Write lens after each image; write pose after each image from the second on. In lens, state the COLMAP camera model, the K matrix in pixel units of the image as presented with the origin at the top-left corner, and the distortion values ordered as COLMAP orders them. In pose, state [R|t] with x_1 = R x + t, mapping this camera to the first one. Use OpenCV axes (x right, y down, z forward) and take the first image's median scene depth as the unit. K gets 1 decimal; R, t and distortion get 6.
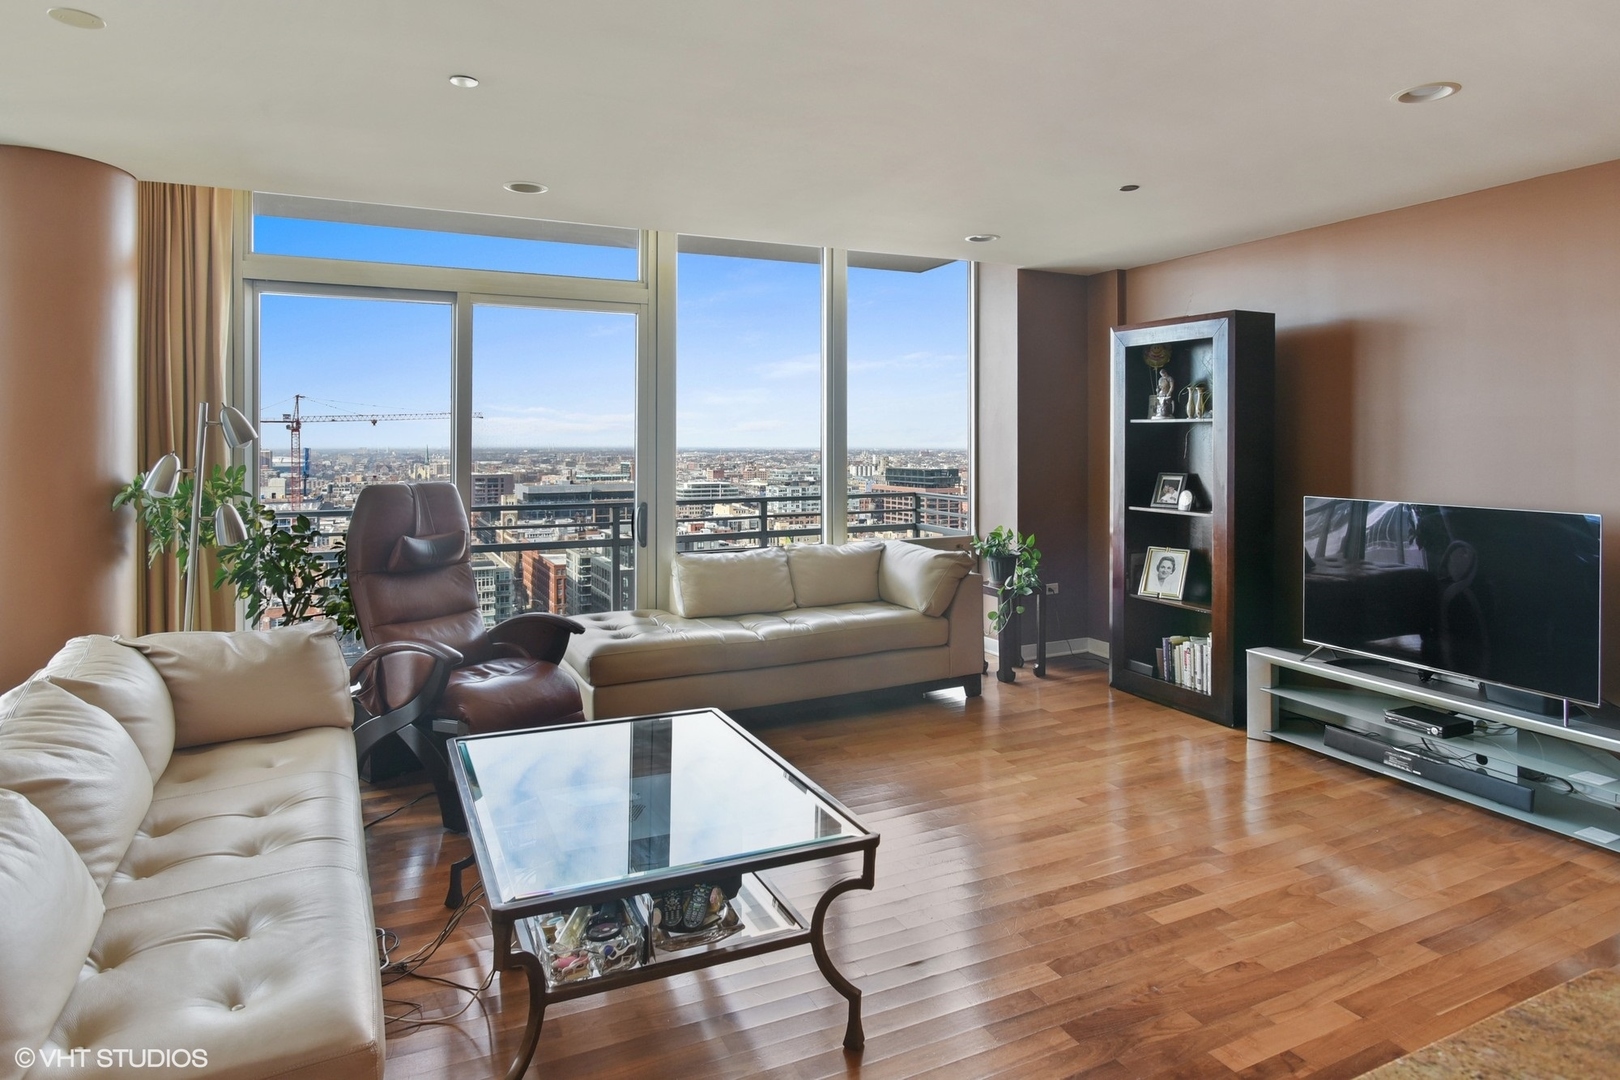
lens RADIAL K [[944.6, 0, 812.2], [0, 944.6, 428.1], [0, 0, 1]] dist [-0.003538, -0.000246]
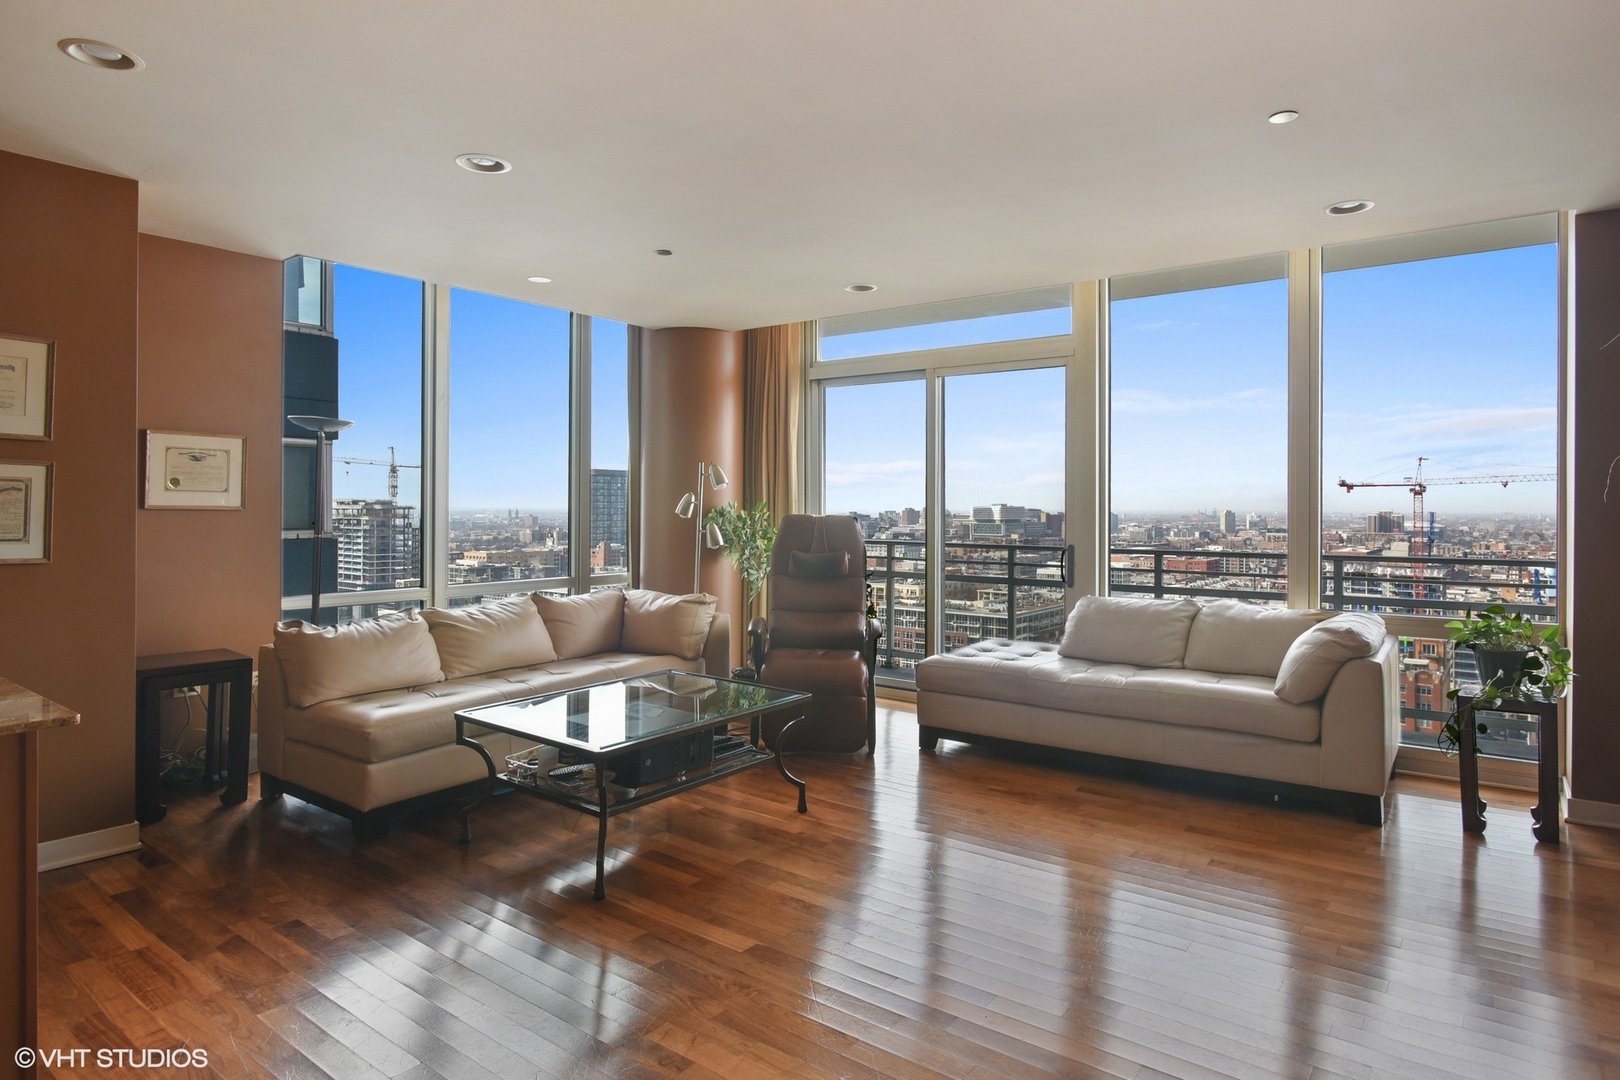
lens RADIAL K [[930.9, 0, 821.4], [0, 930.9, 492.2], [0, 0, 1]] dist [-0.000224, 0.001176]
pose [[0.461211, -0.006351, -0.887268, 0.582653], [0.006196, 0.999973, -0.003937, 0.021843], [0.887269, -0.003682, 0.461238, 0.264724]]
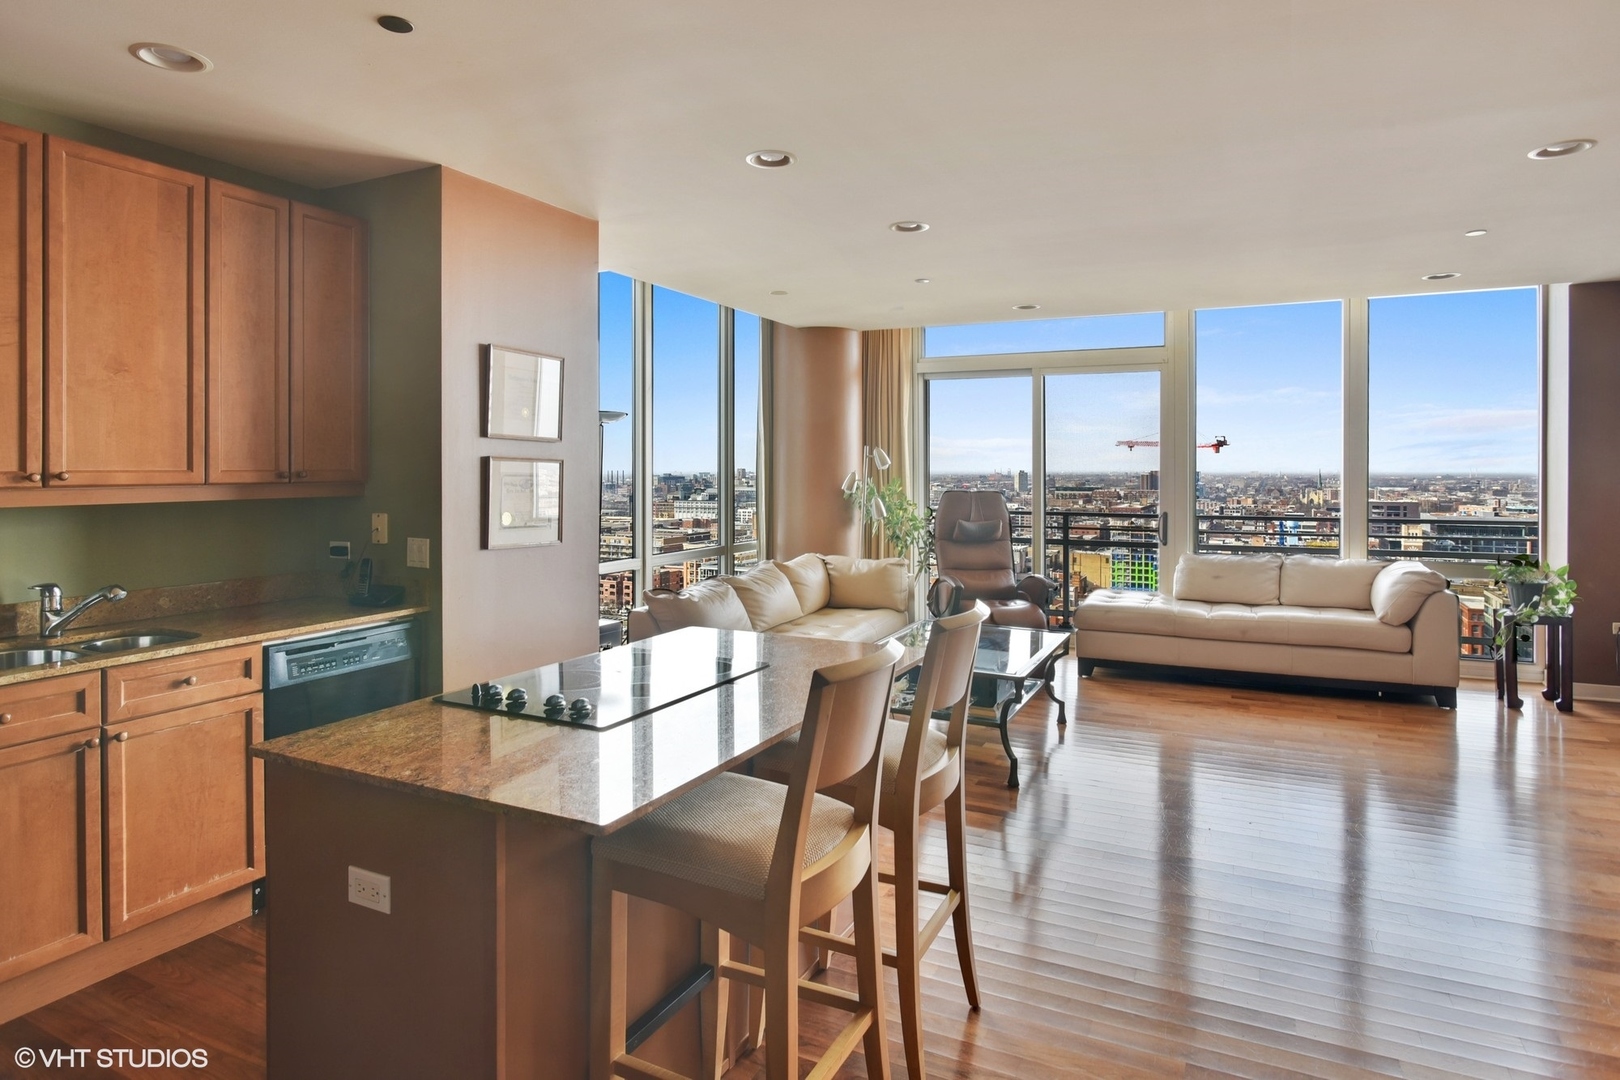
lens RADIAL K [[936.4, 0, 814.7], [0, 936.4, 468.5], [0, 0, 1]] dist [0.001522, 0.001324]
pose [[0.629412, 0.006093, -0.777048, 0.506528], [0.007556, 0.999874, 0.013960, -0.004344], [0.777035, -0.014658, 0.629287, -0.198254]]
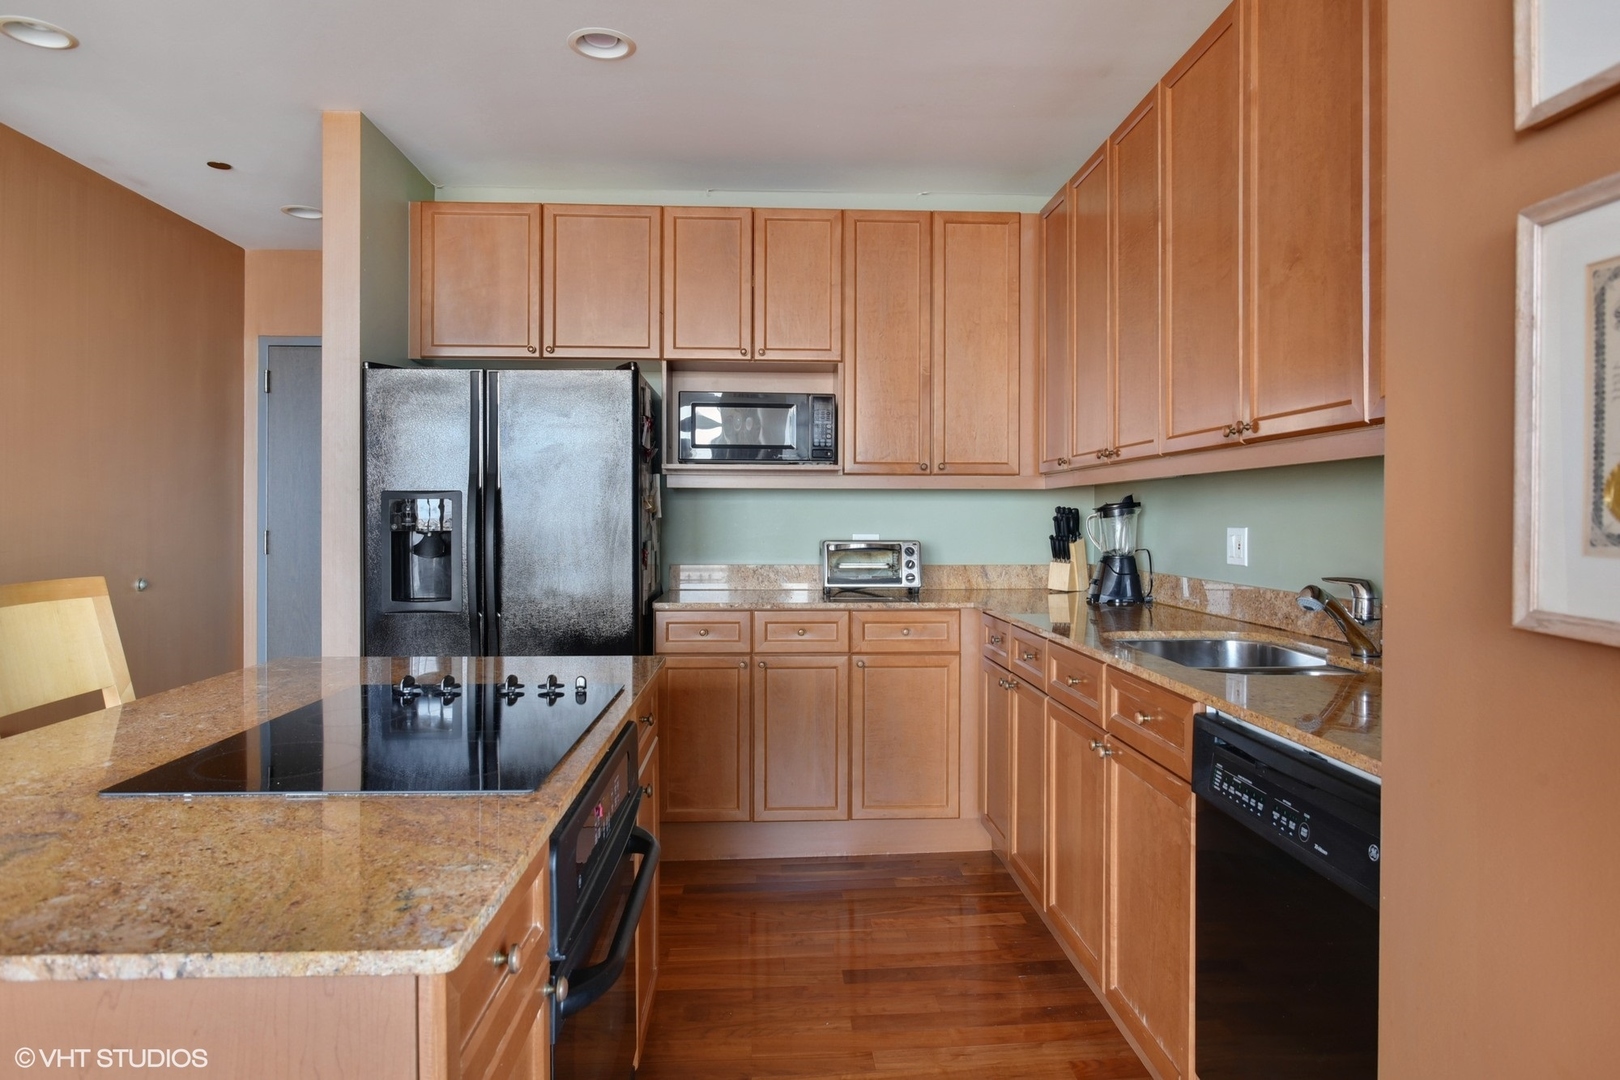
lens RADIAL K [[978.6, 0, 813.8], [0, 978.6, 524.9], [0, 0, 1]] dist [-0.013574, 0.000243]
pose [[-0.924715, -0.003170, 0.380646, -0.098137], [-0.005662, 0.999969, -0.005427, 0.044407], [-0.380617, -0.007174, -0.924705, 0.217063]]
